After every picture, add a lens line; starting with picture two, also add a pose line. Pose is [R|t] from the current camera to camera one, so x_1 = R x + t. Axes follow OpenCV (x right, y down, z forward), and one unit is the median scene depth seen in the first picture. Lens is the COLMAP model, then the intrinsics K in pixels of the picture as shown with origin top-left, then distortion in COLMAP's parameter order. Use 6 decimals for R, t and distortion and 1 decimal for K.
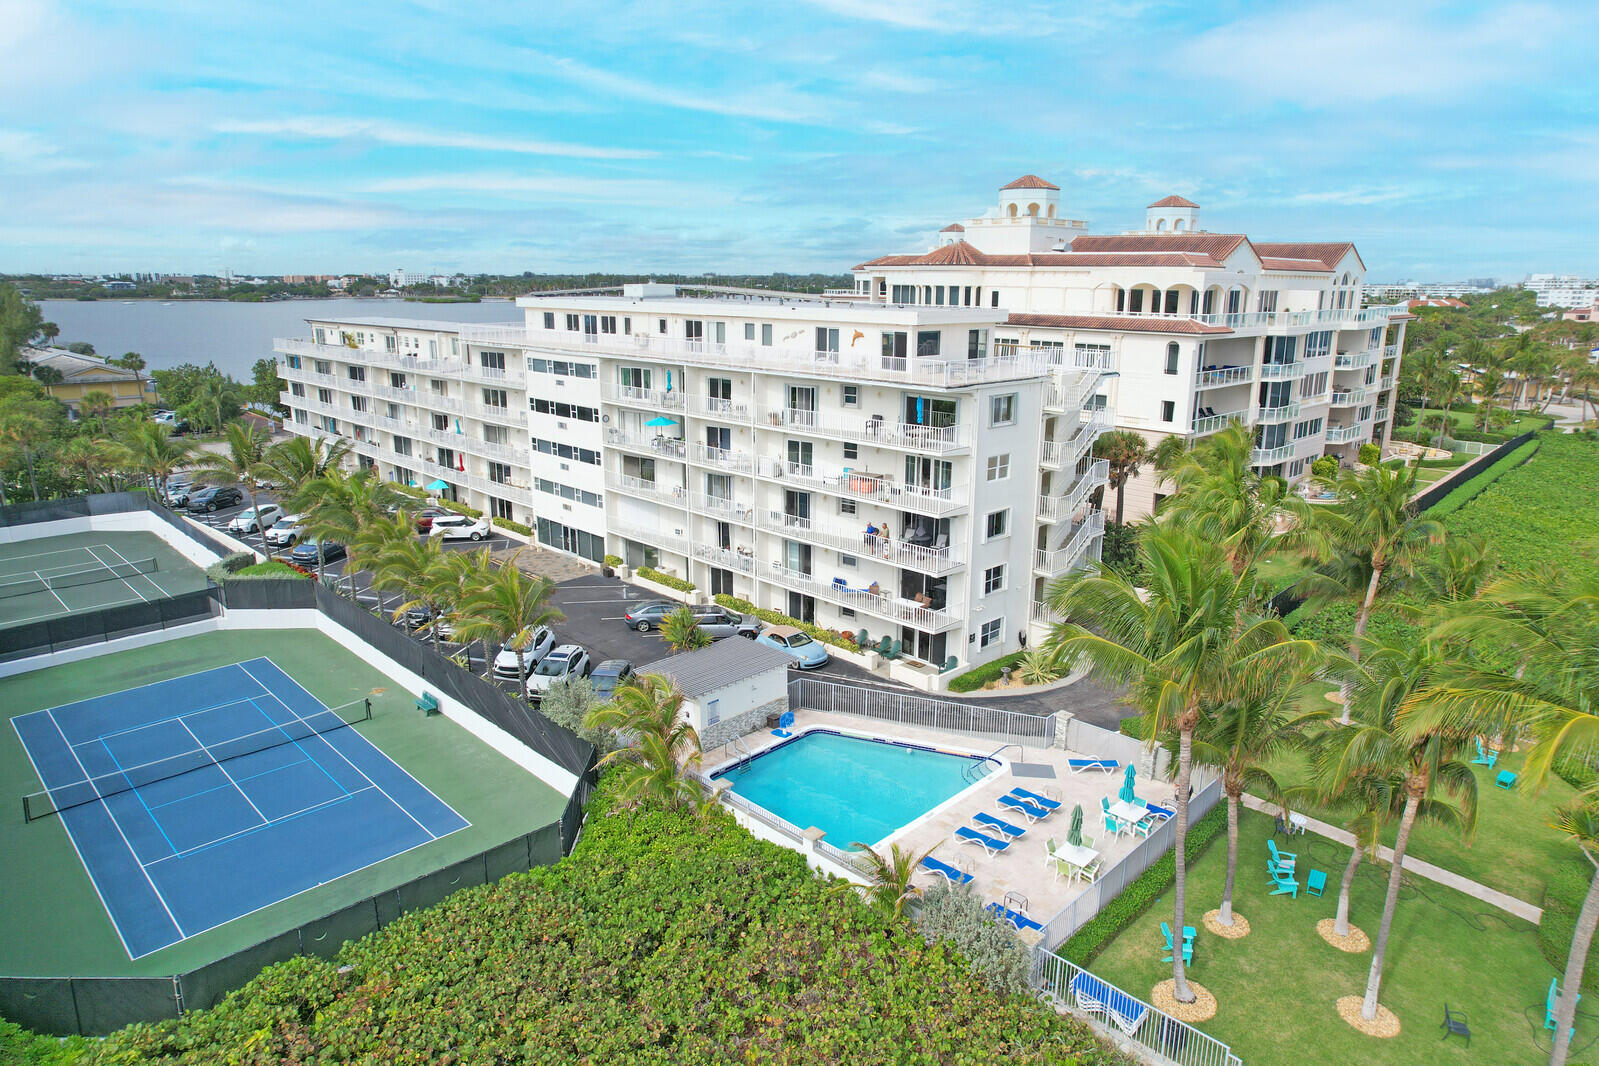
lens RADIAL K [[1014.3, 0, 816.7], [0, 1014.3, 538.6], [0, 0, 1]] dist [-0.068765, 0.049124]
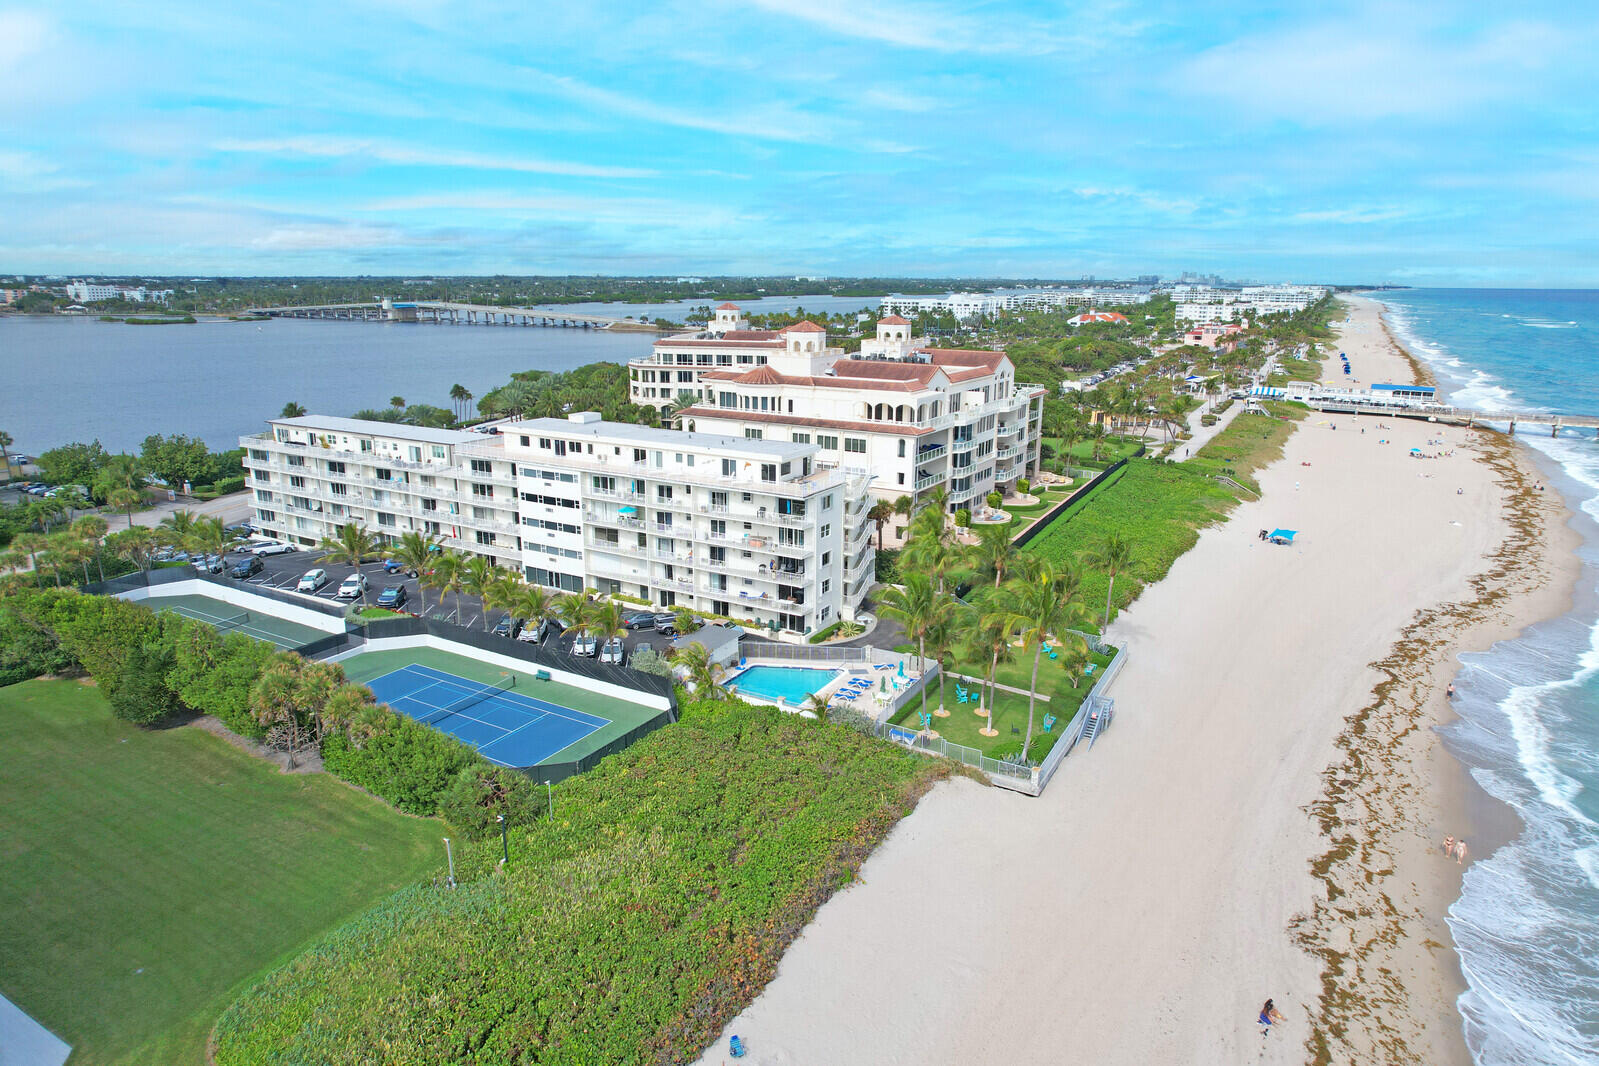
lens RADIAL K [[1014.3, 0, 816.7], [0, 1014.3, 538.6], [0, 0, 1]] dist [-0.068765, 0.049124]
pose [[0.965357, -0.064798, 0.252759, -0.303776], [0.064257, 0.997879, 0.010405, -0.067553], [-0.252897, 0.006197, 0.967473, -0.826454]]
